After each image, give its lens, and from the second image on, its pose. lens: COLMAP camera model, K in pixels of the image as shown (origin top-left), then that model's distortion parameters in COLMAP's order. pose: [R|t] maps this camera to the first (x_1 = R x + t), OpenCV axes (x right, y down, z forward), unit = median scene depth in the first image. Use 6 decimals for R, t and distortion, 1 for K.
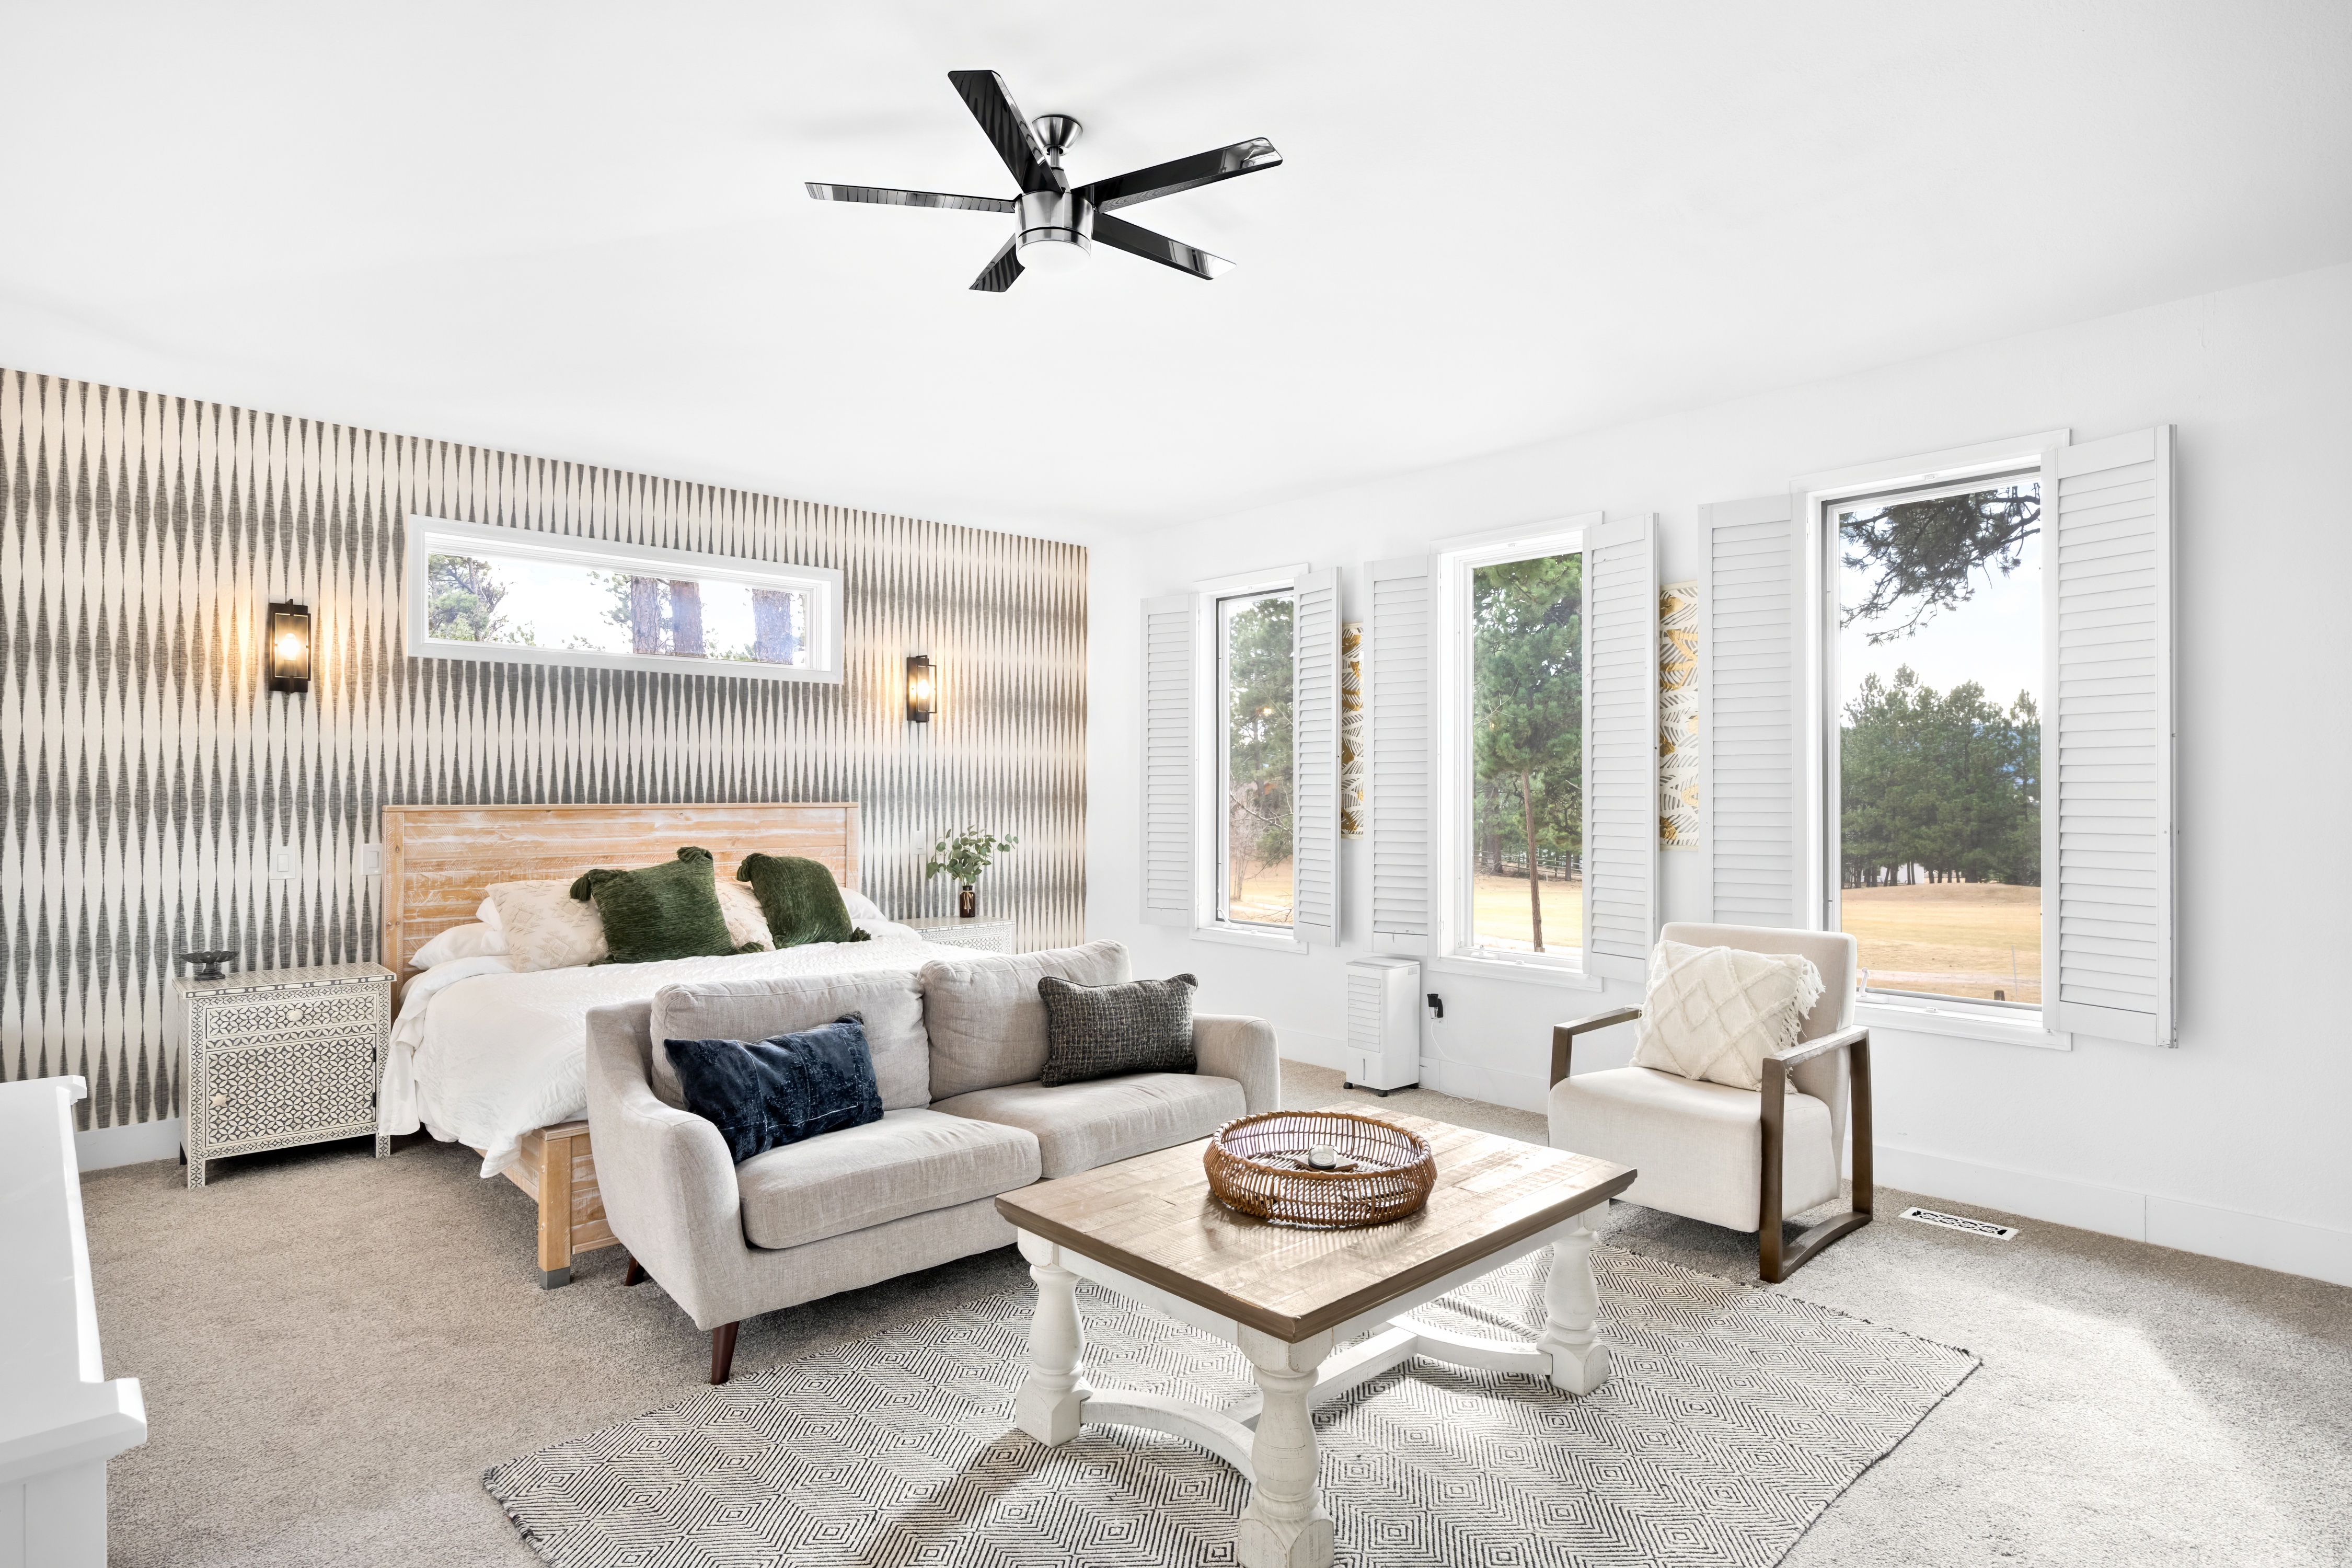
lens RADIAL K [[1261.6, 0, 1176.6], [0, 1261.6, 787.1], [0, 0, 1]] dist [0.003020, 0.000375]
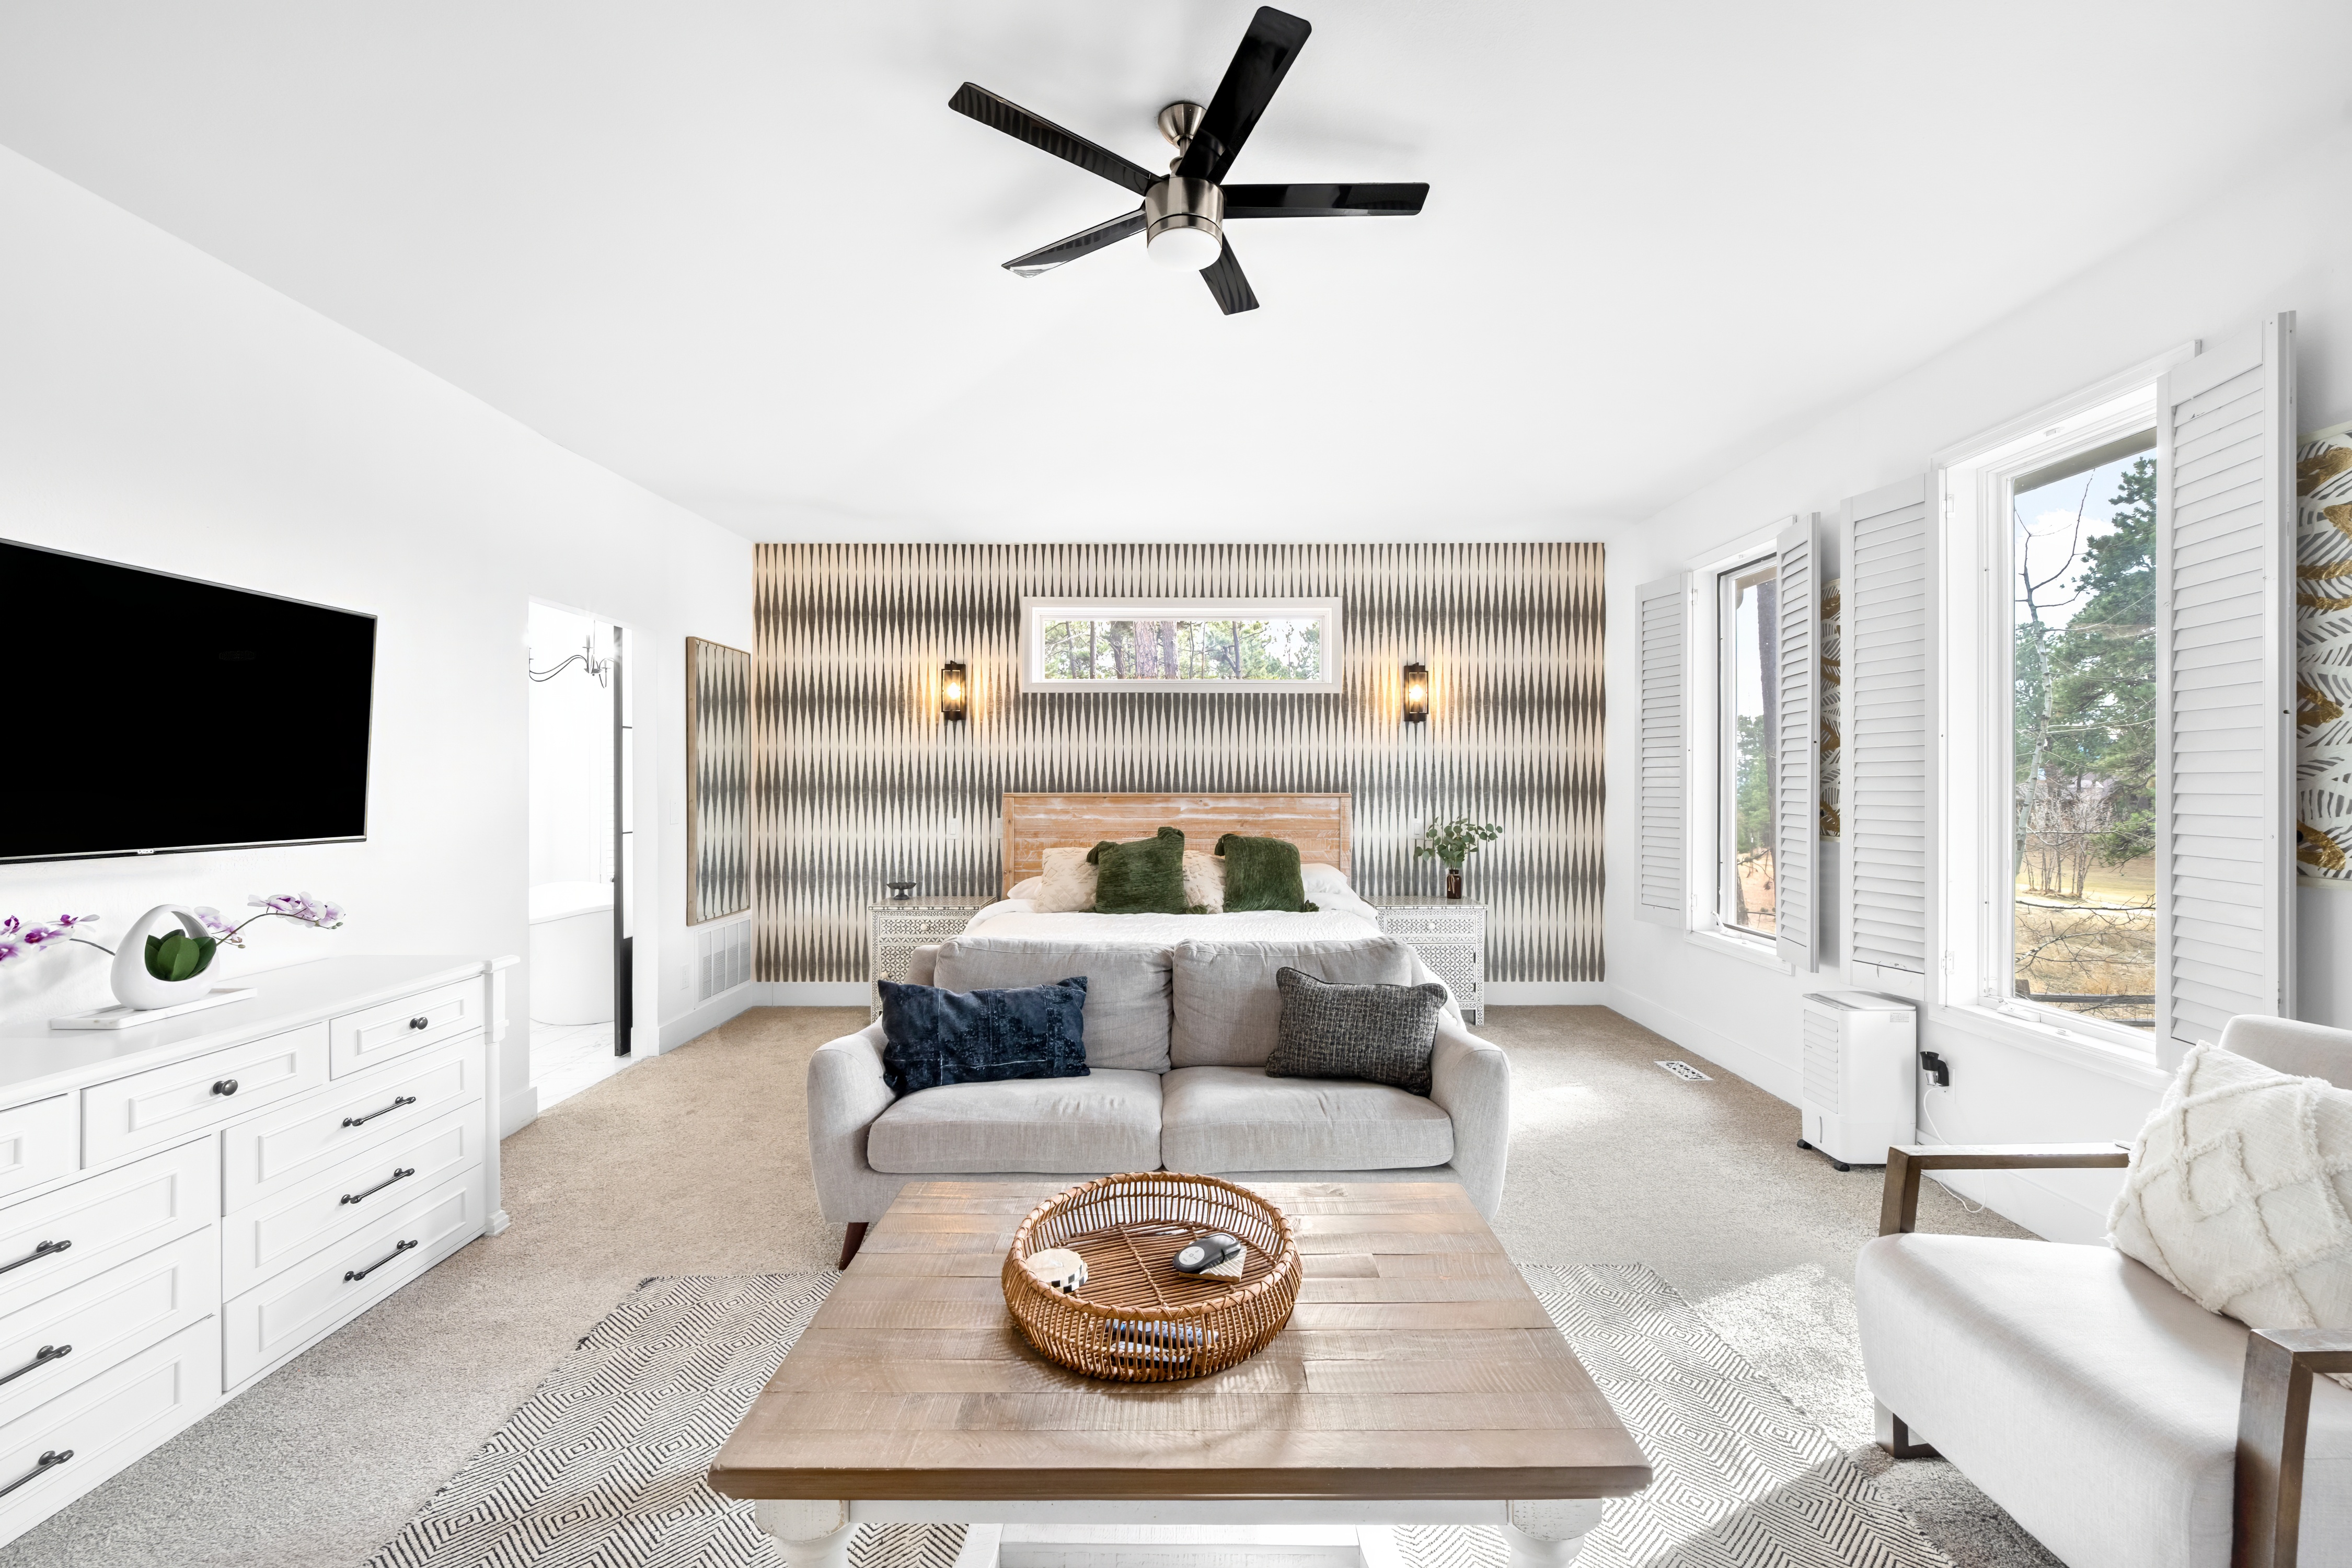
lens RADIAL K [[943.9, 0, 1177.9], [0, 943.9, 780.2], [0, 0, 1]] dist [0.001866, -0.000256]
pose [[0.737976, -0.001129, -0.674826, 0.270368], [0.001522, 0.999999, -0.000009, -0.000146], [0.674825, -0.001020, 0.737977, 0.297546]]
